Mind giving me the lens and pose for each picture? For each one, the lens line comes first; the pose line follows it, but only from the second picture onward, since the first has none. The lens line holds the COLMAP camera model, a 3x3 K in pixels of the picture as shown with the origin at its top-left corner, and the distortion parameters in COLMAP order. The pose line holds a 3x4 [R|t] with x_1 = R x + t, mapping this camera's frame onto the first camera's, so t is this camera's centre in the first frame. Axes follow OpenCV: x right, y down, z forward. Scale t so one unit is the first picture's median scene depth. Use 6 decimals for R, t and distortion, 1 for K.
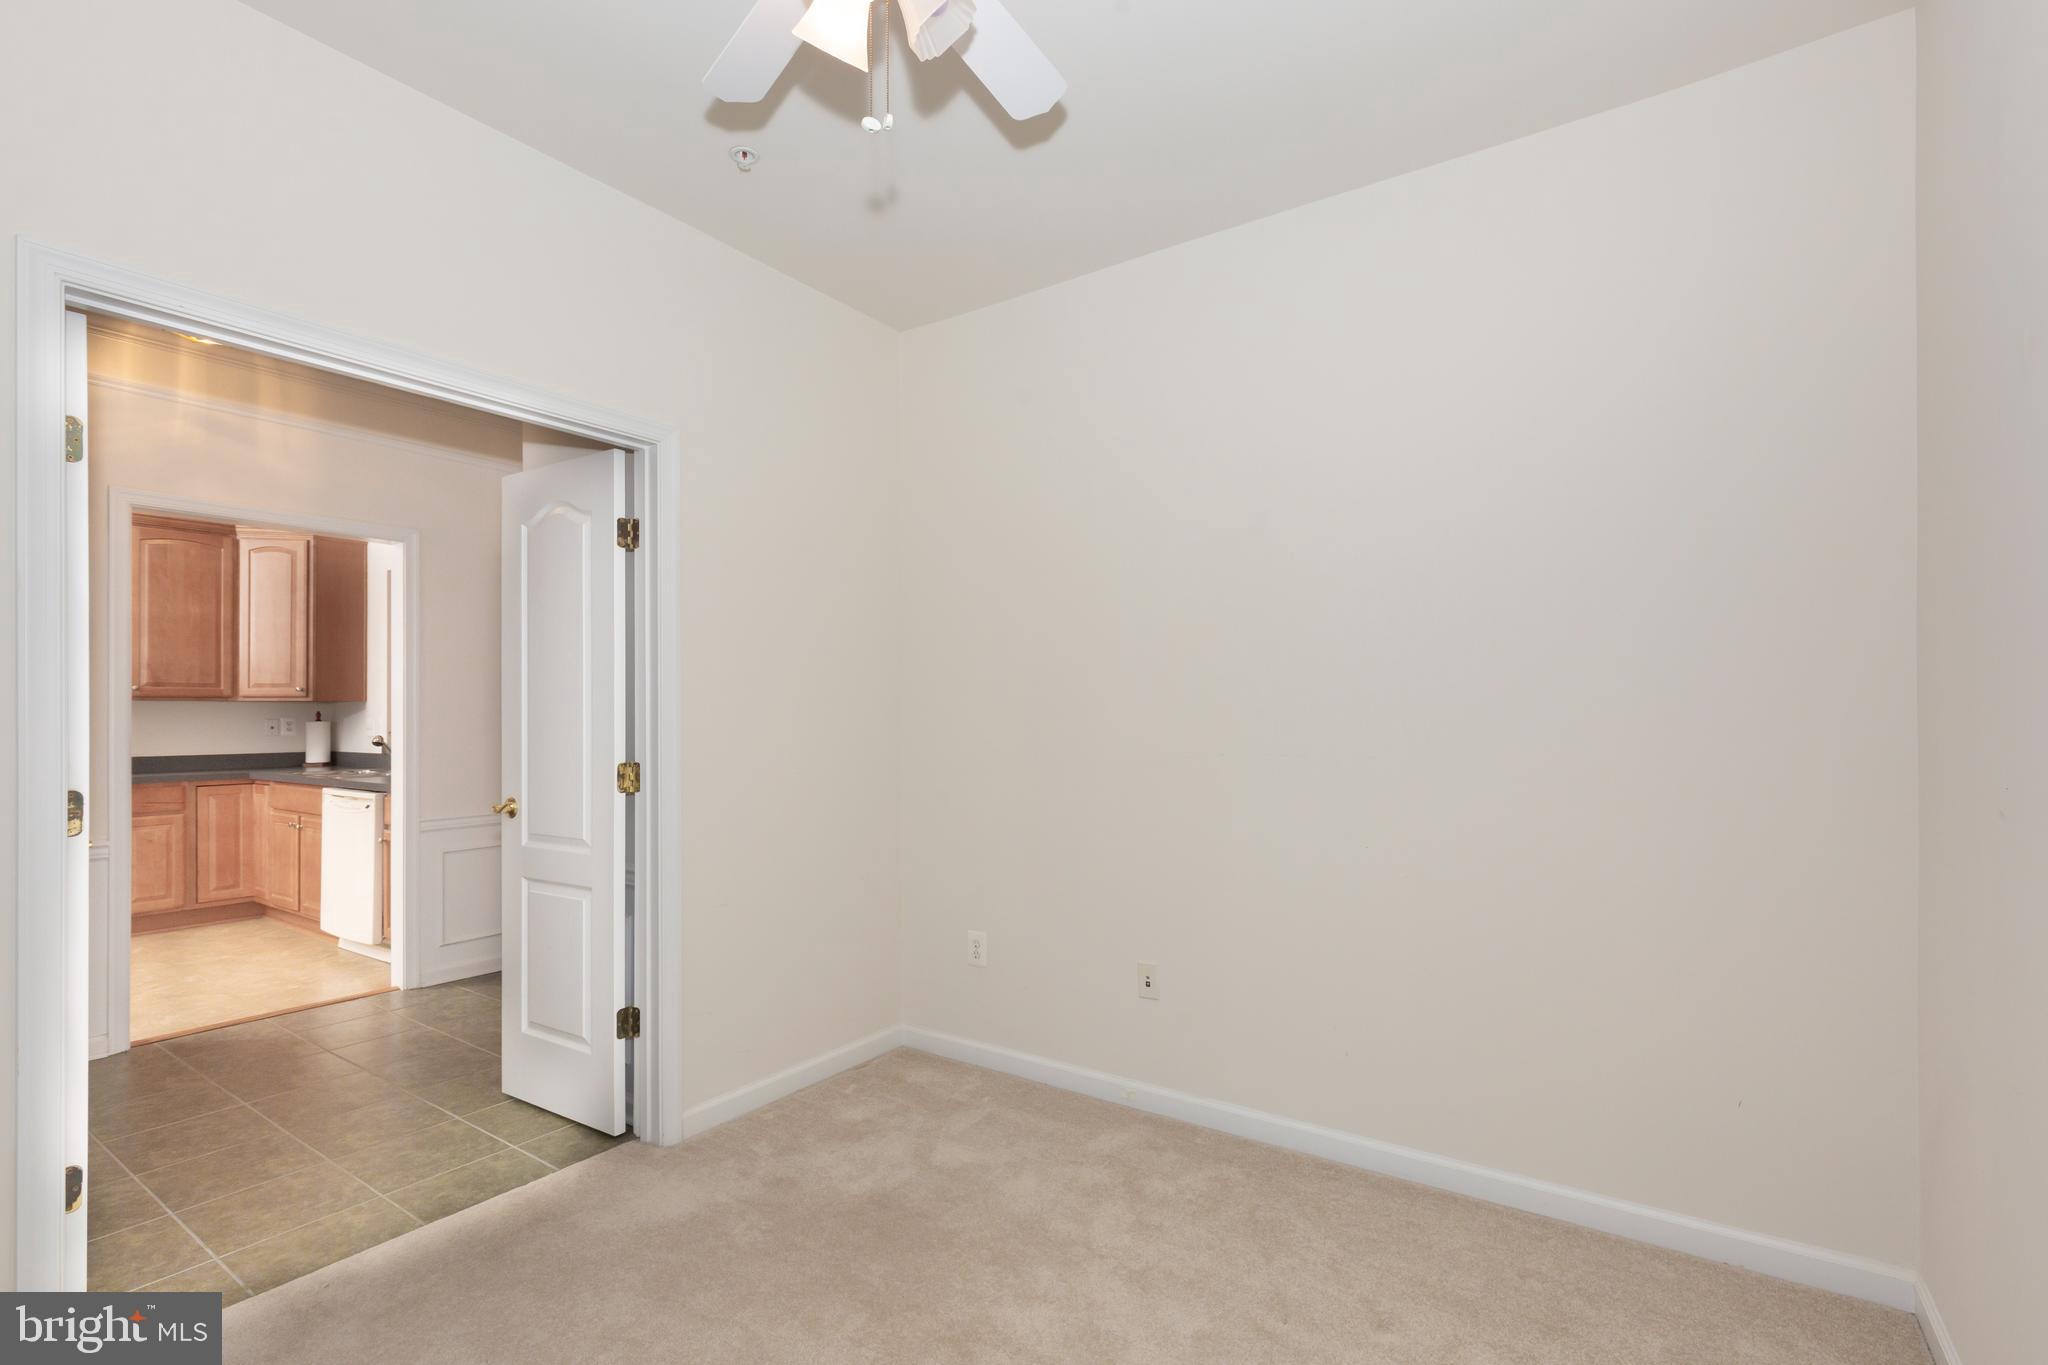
lens RADIAL K [[946.6, 0, 1016.8], [0, 946.6, 719.9], [0, 0, 1]] dist [0.003071, 0.000677]
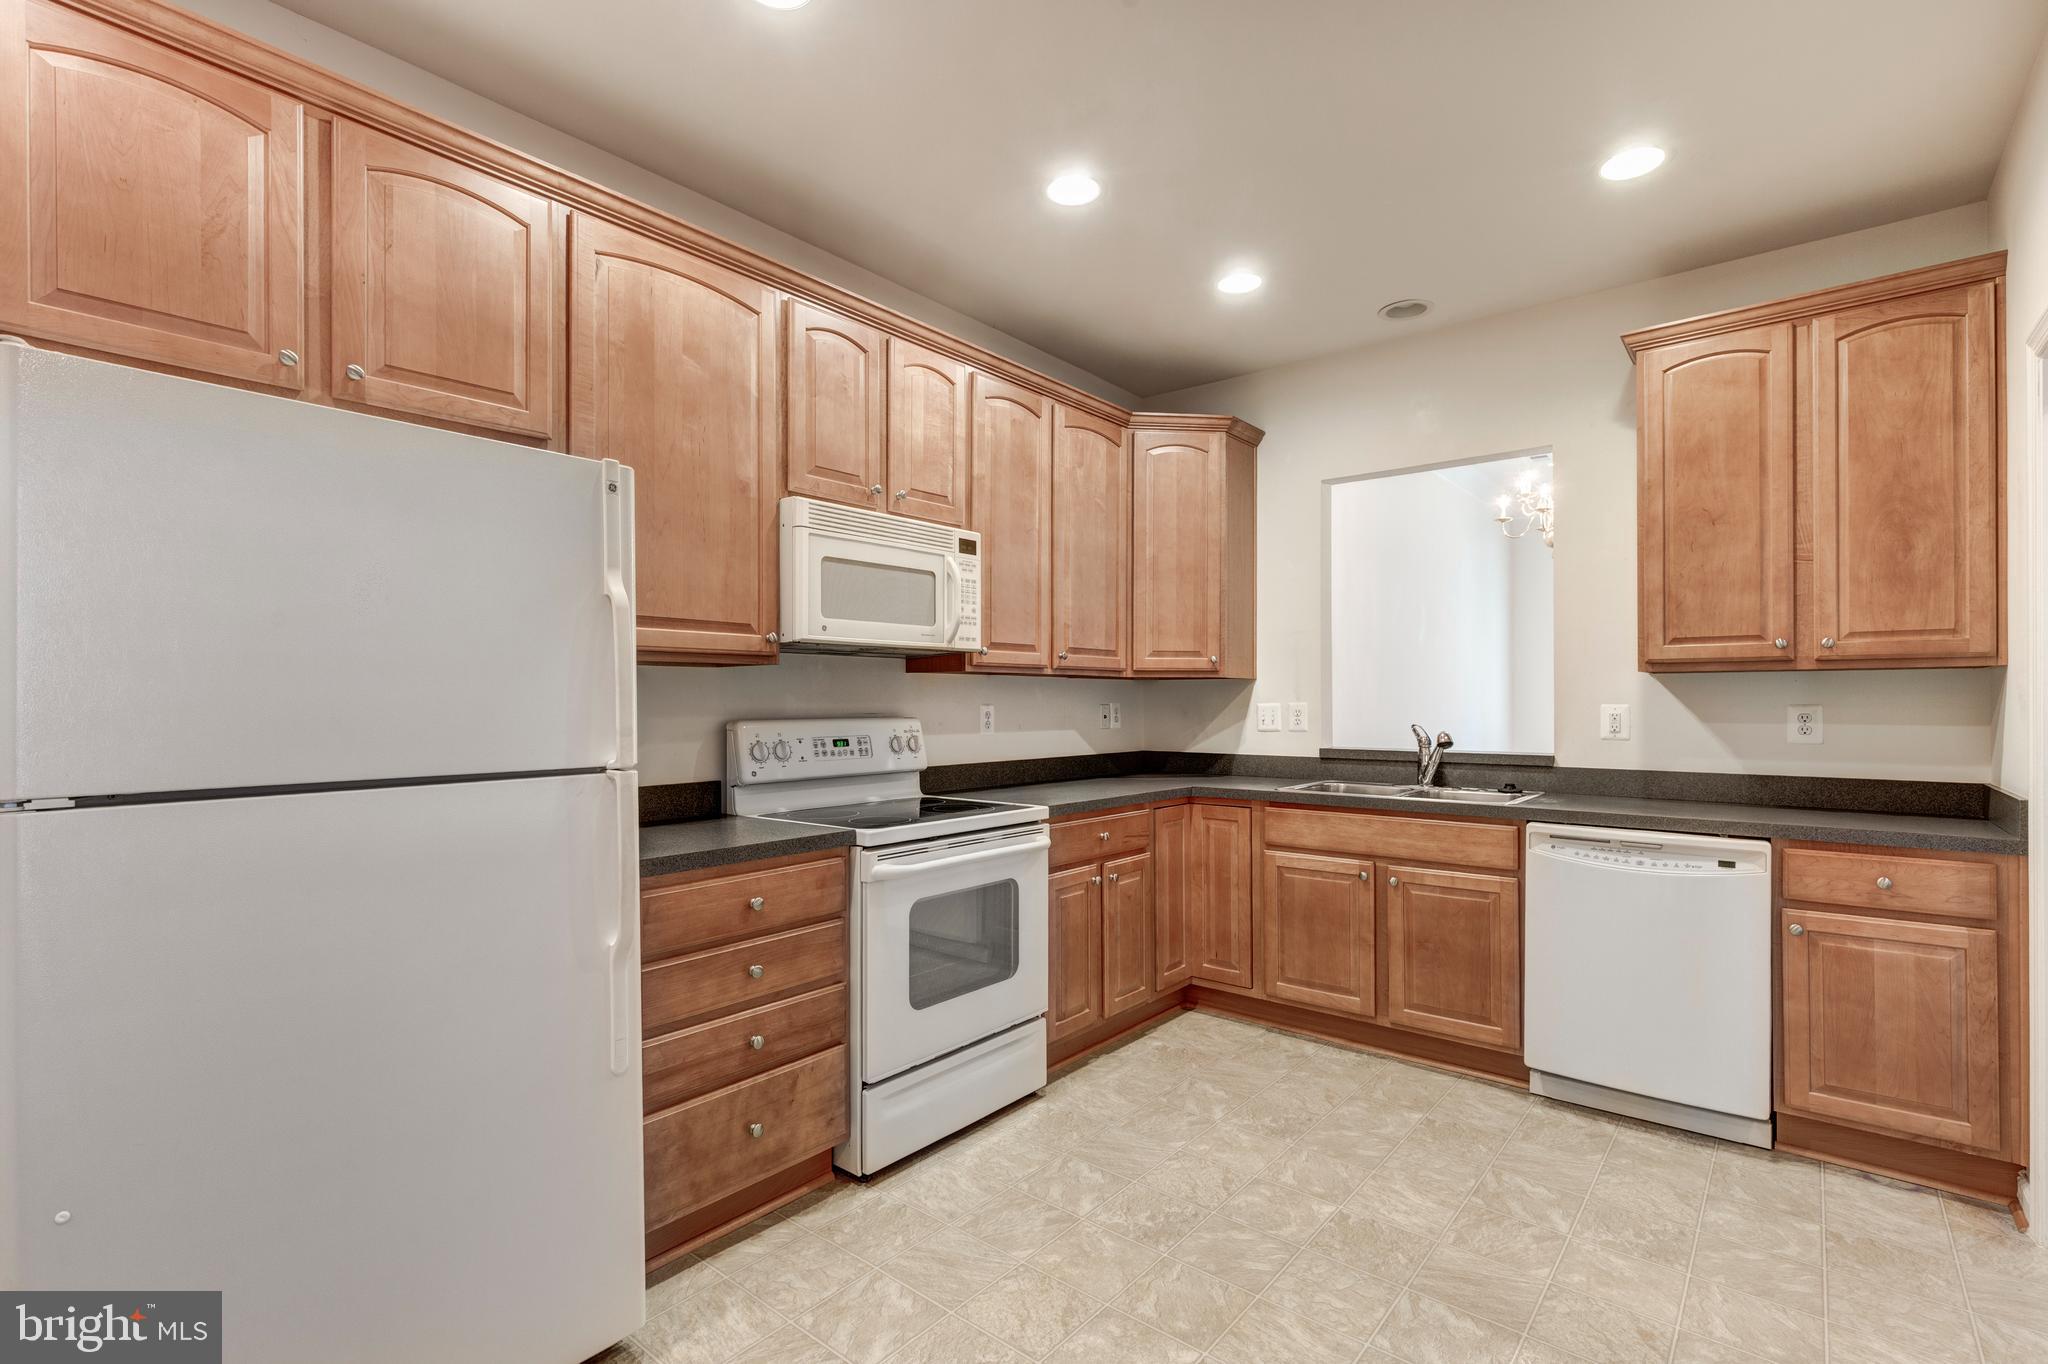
lens RADIAL K [[946.6, 0, 1005.4], [0, 946.6, 703.5], [0, 0, 1]] dist [0.003071, 0.000677]
pose [[0.997066, -0.002873, -0.076486, -0.899004], [0.002994, 0.999994, 0.001465, -0.002456], [0.076482, -0.001690, 0.997070, 0.348495]]
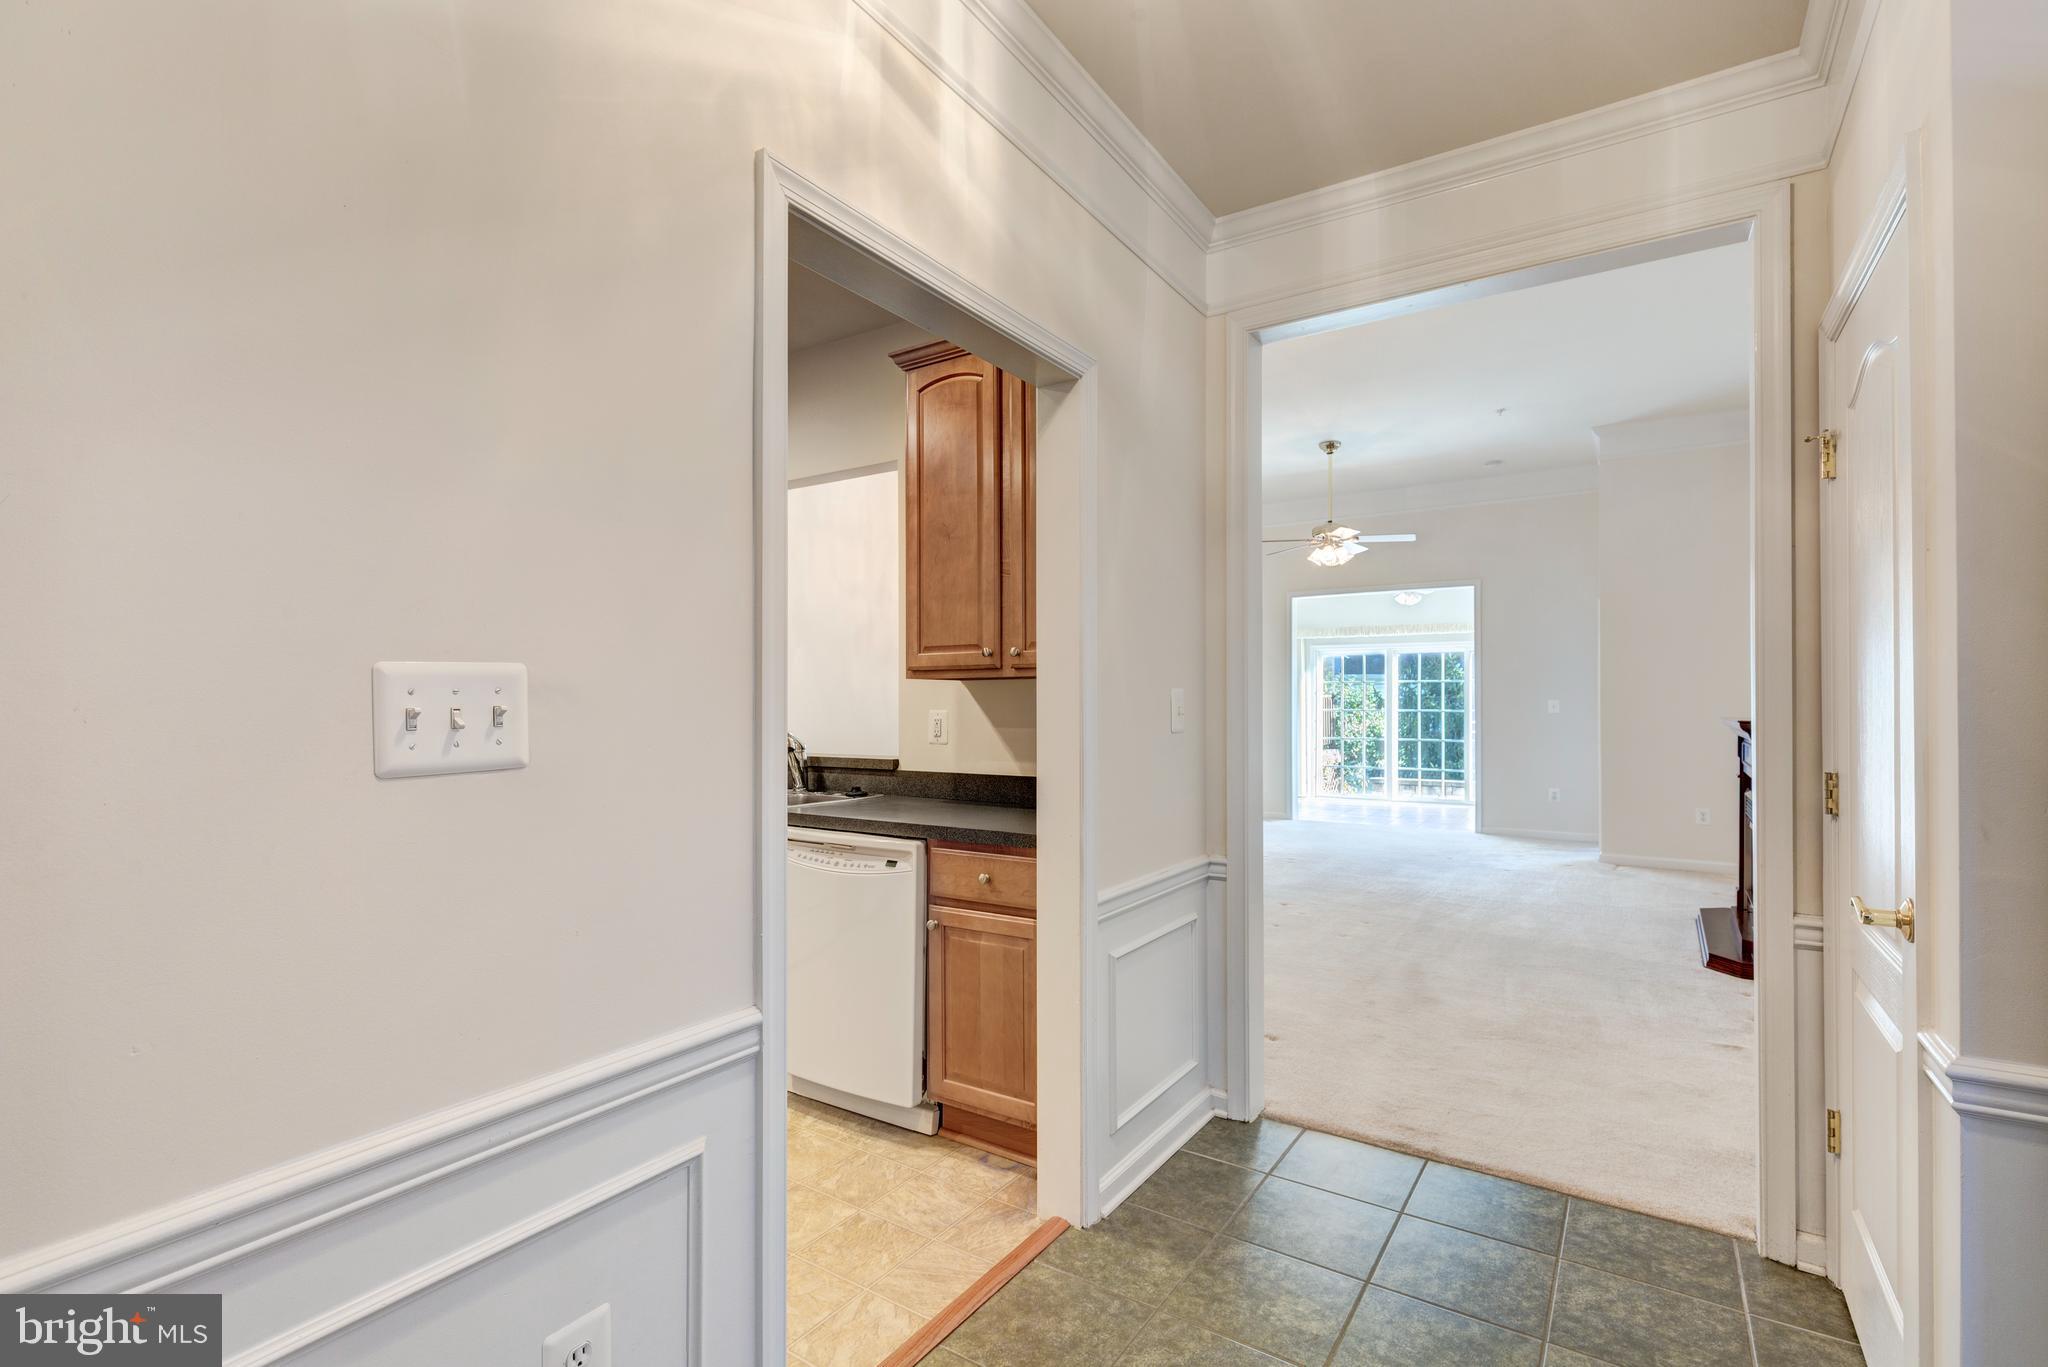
lens RADIAL K [[946.6, 0, 1028.3], [0, 946.6, 699.0], [0, 0, 1]] dist [0.003071, 0.000677]
pose [[0.999224, -0.000334, 0.039394, -0.528936], [0.000601, 0.999977, -0.006781, -0.002687], [-0.039391, 0.006799, 0.999201, 0.352513]]
